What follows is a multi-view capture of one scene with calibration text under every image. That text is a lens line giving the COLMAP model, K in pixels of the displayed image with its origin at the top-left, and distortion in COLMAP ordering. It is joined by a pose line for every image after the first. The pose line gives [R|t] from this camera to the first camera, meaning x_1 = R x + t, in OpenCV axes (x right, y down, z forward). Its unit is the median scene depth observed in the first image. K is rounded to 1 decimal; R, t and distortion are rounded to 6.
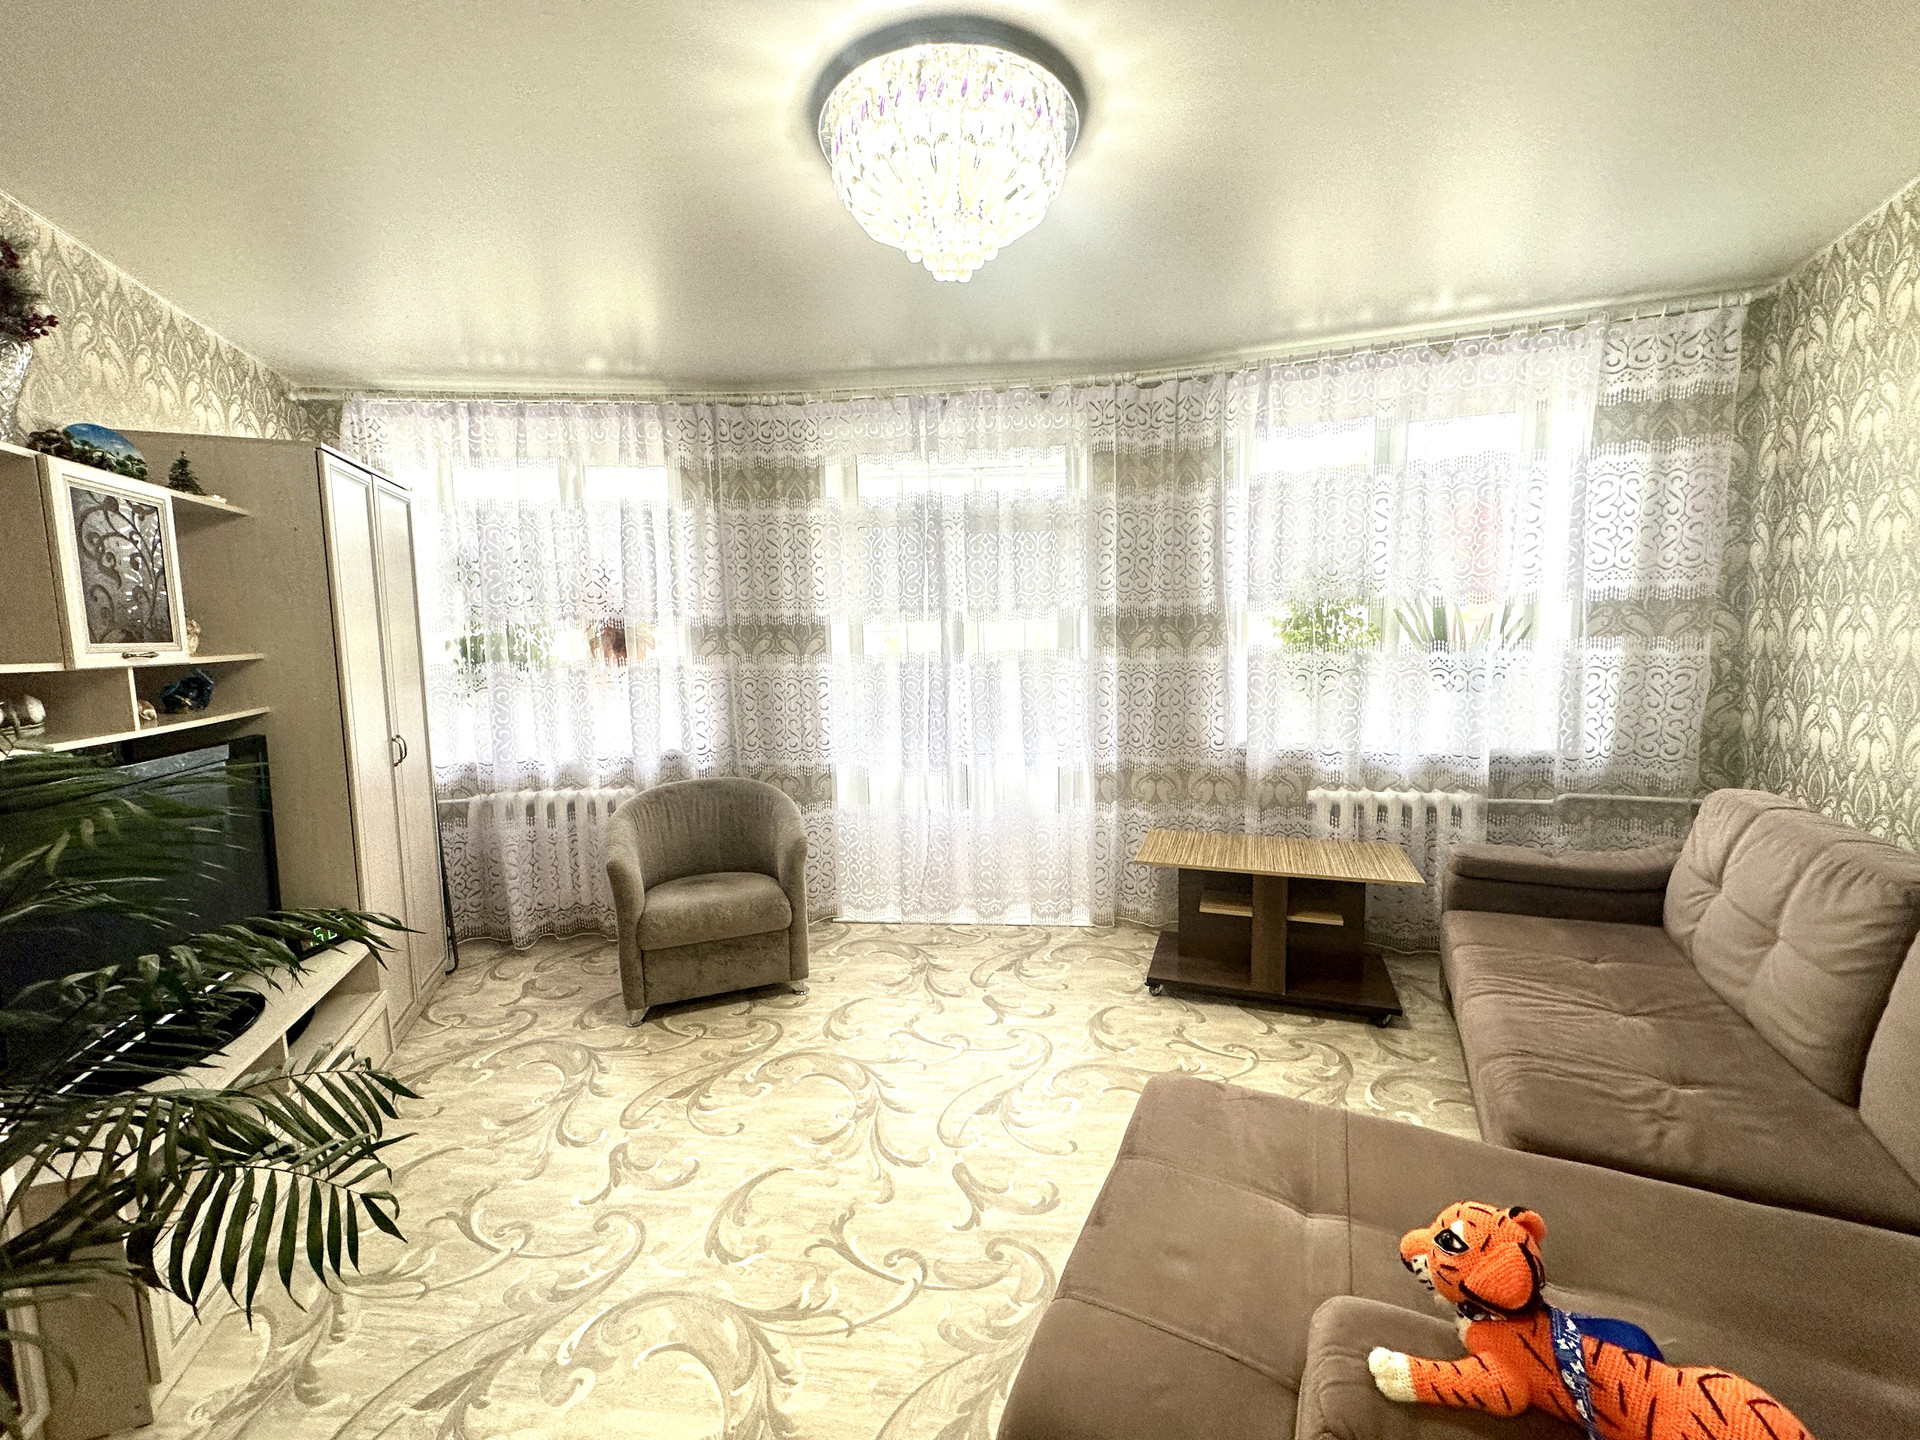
lens RADIAL K [[763.2, 0, 963.3], [0, 763.2, 727.7], [0, 0, 1]] dist [-0.003361, 0.000335]
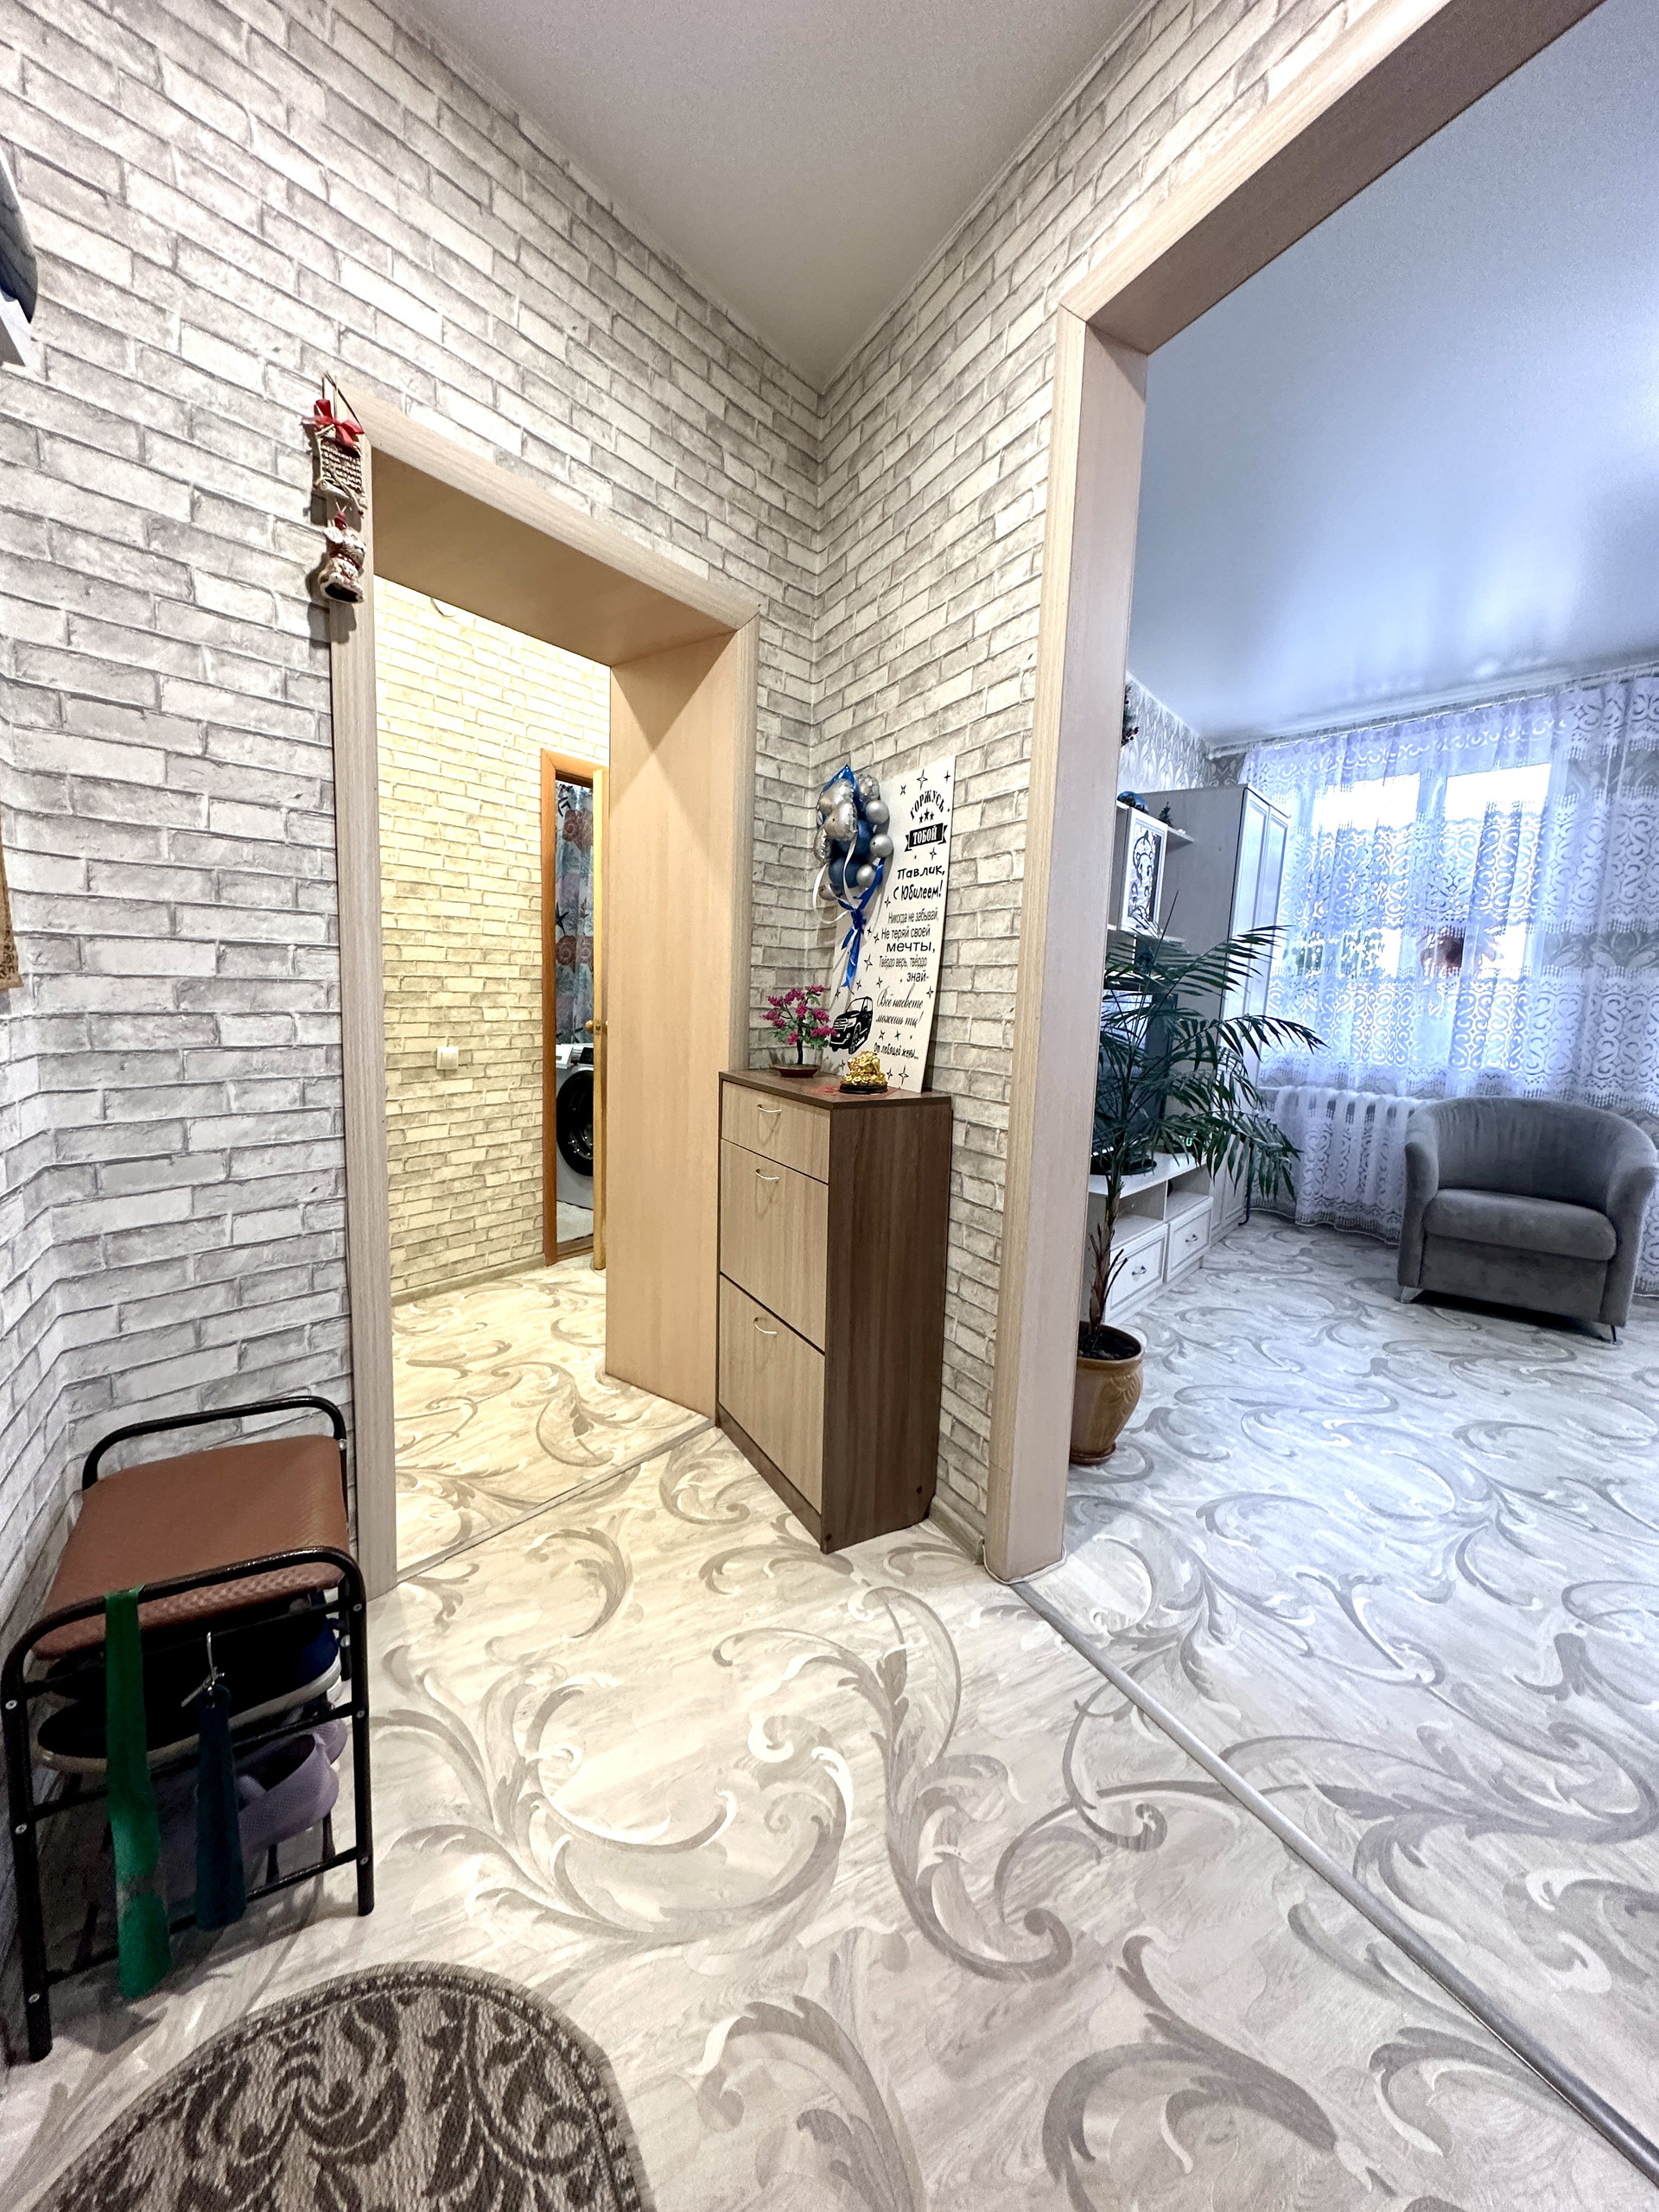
lens RADIAL K [[879.3, 0, 831.1], [0, 879.3, 1099.7], [0, 0, 1]] dist [-0.003361, 0.000335]
pose [[0.527377, 0.145678, -0.837049, 0.105102], [-0.150030, 0.985677, 0.077019, 0.116108], [0.836280, 0.084965, 0.541679, -0.284761]]
